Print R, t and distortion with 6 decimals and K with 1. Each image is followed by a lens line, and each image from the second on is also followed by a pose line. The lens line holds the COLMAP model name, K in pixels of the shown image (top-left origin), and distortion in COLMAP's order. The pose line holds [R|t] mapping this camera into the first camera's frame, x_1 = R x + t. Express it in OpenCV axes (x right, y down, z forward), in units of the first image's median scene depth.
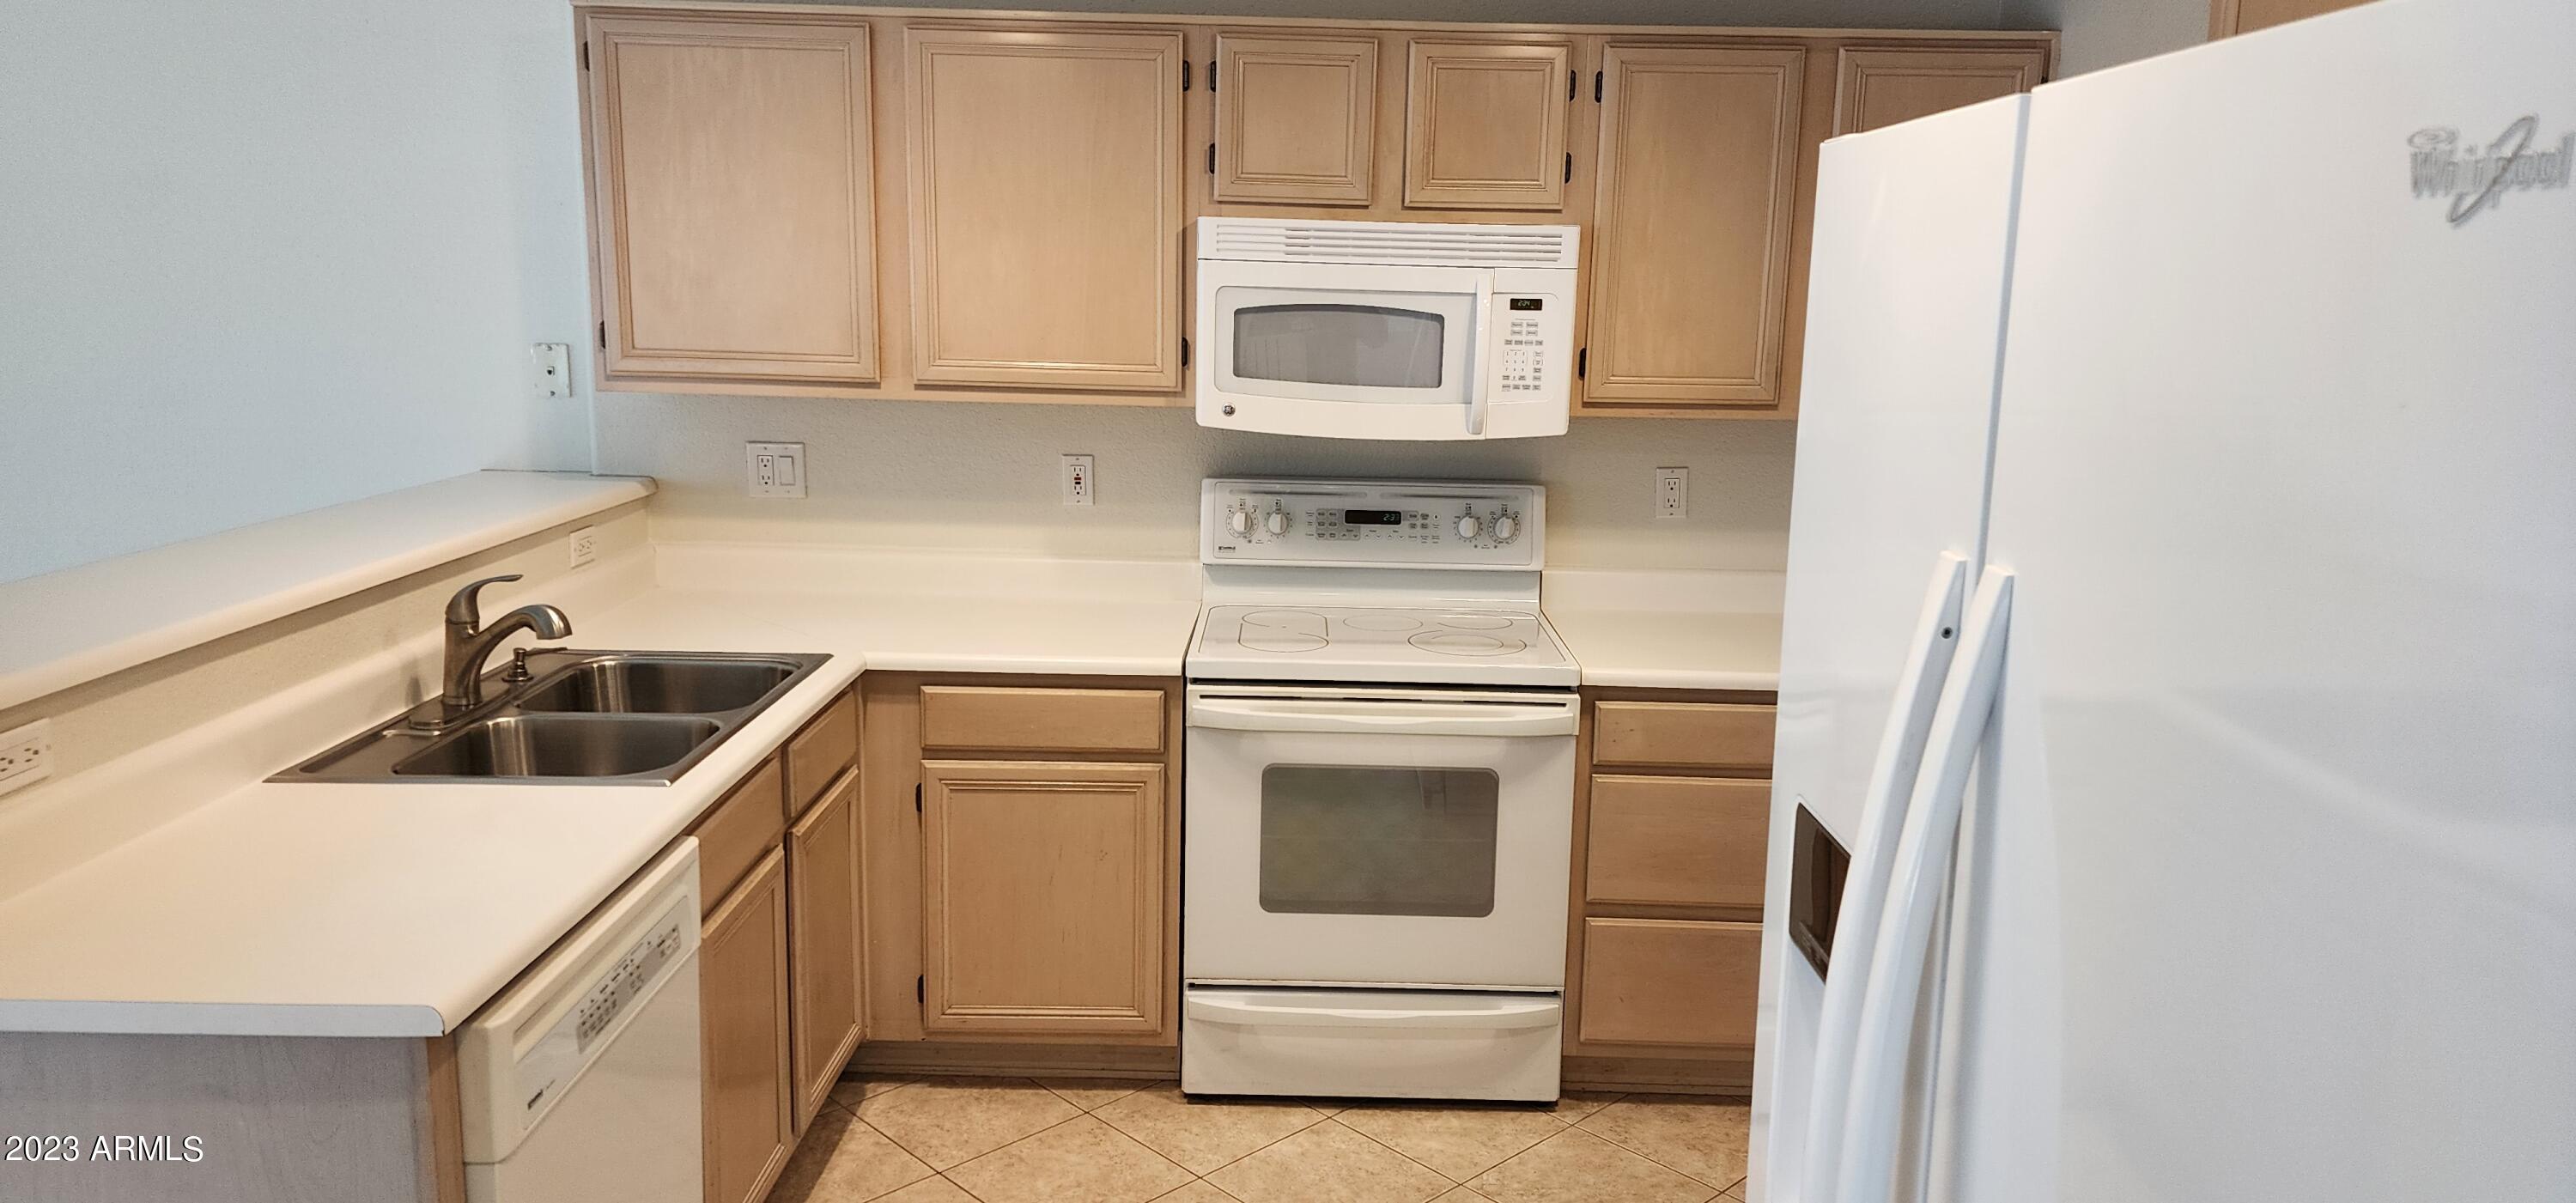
lens RADIAL K [[1725.1, 0, 1315.3], [0, 1725.1, 585.2], [0, 0, 1]] dist [0.074428, -0.070212]
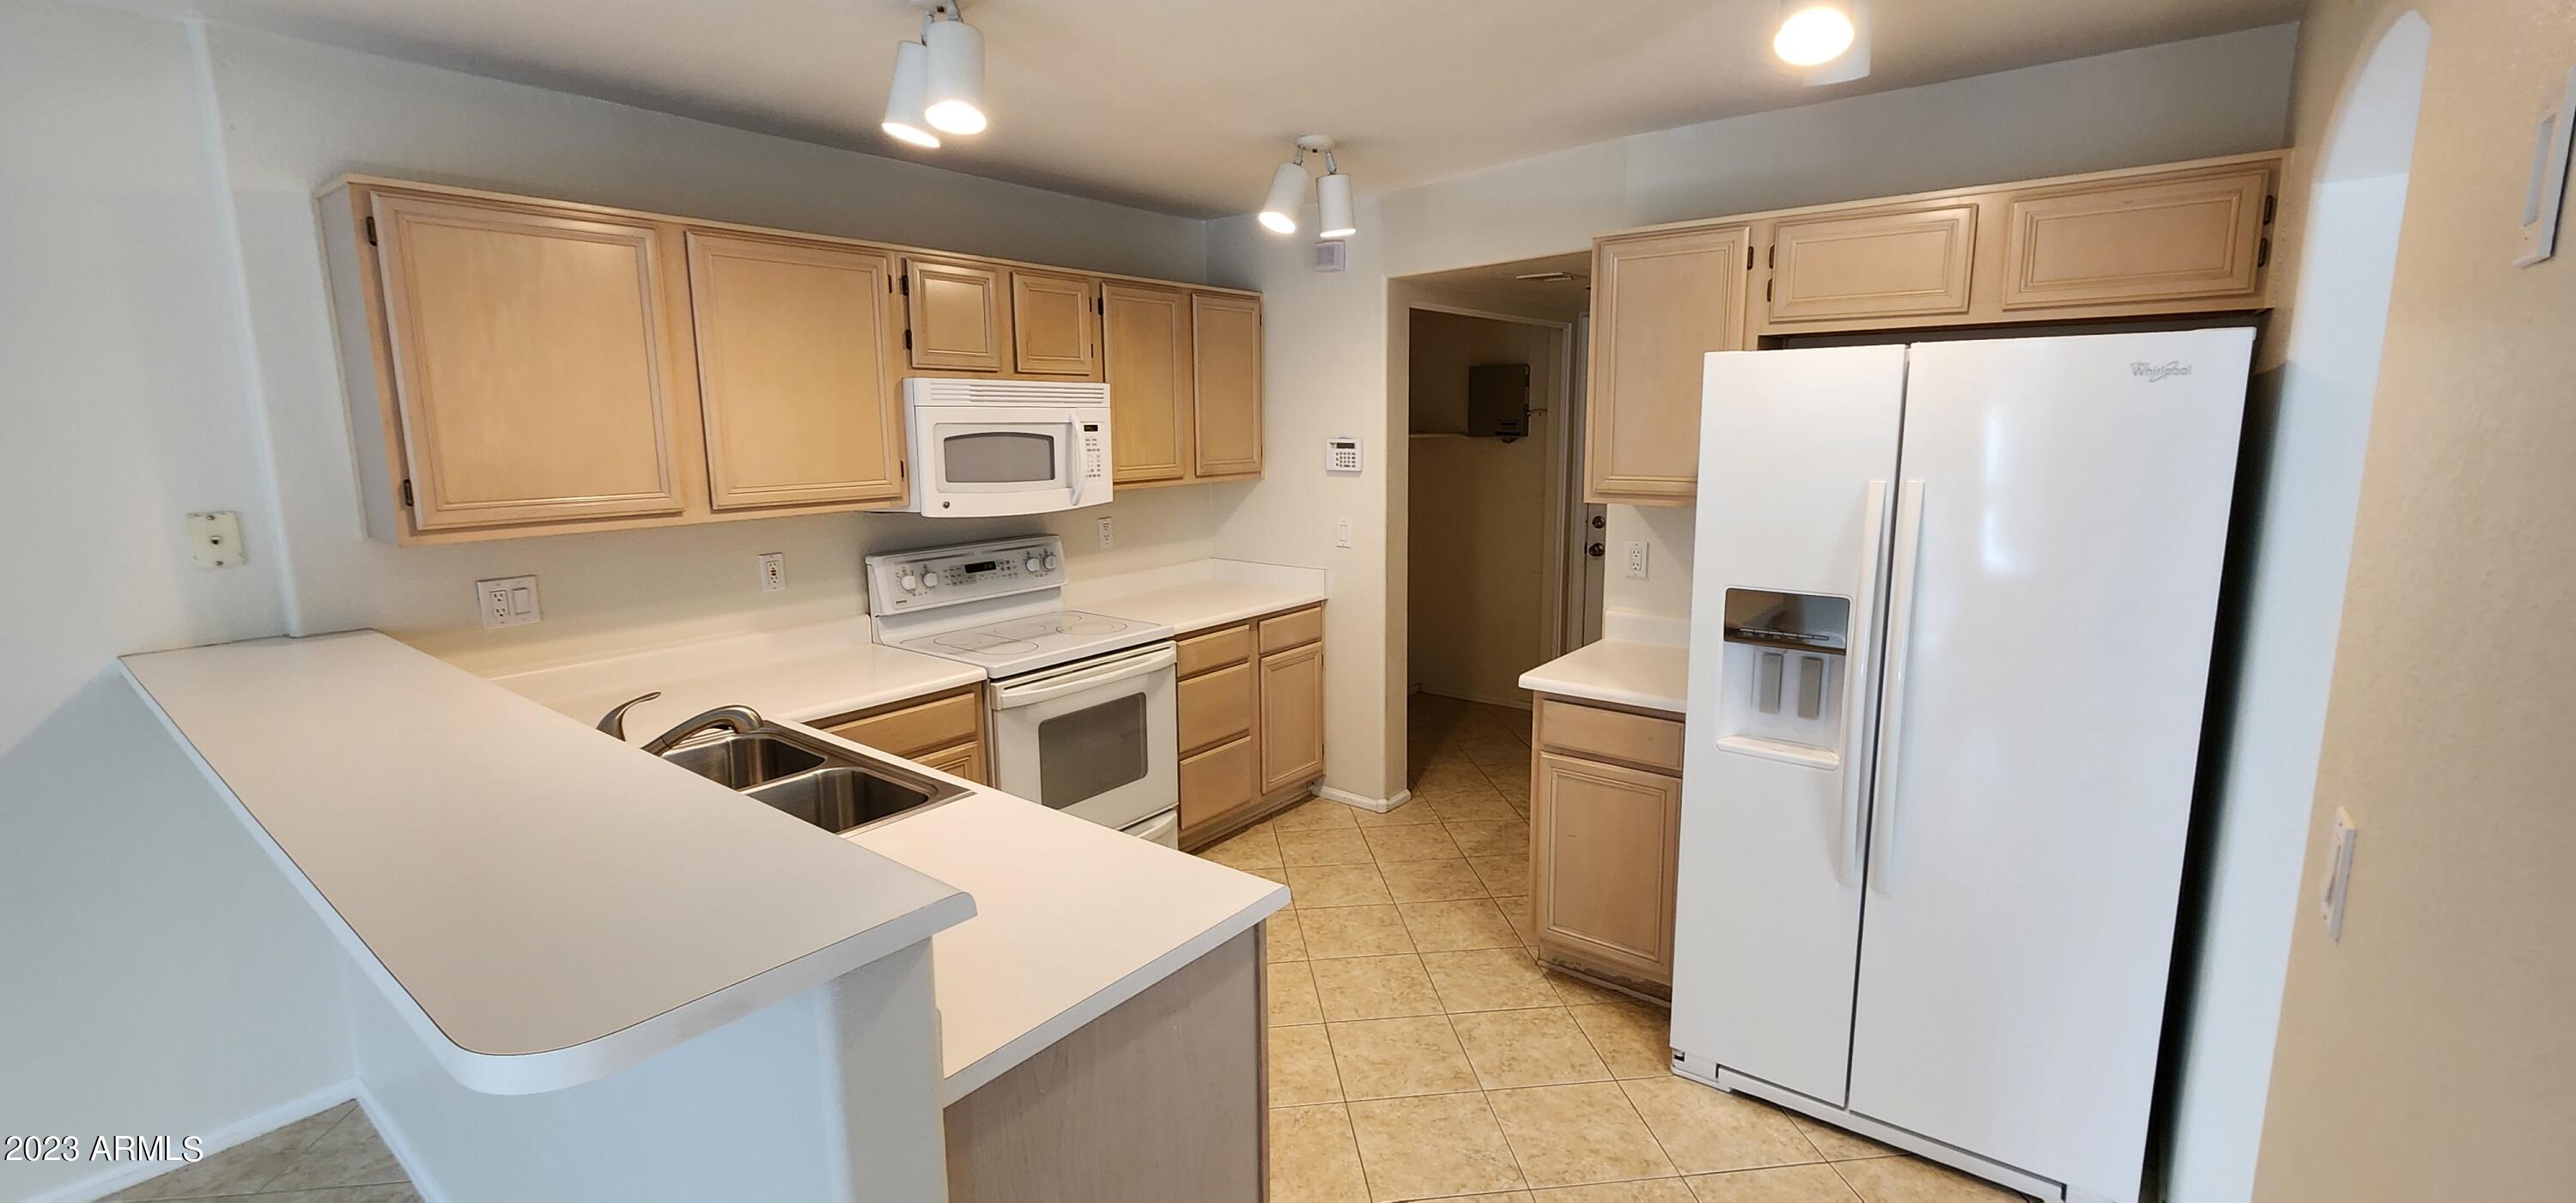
lens RADIAL K [[1058.2, 0, 1299.5], [0, 1058.2, 582.8], [0, 0, 1]] dist [-0.000539, -0.000697]
pose [[0.617483, -0.151849, 0.771788, -0.587737], [0.164424, 0.984431, 0.062135, -0.041347], [-0.769207, 0.088533, 0.632837, 0.182739]]
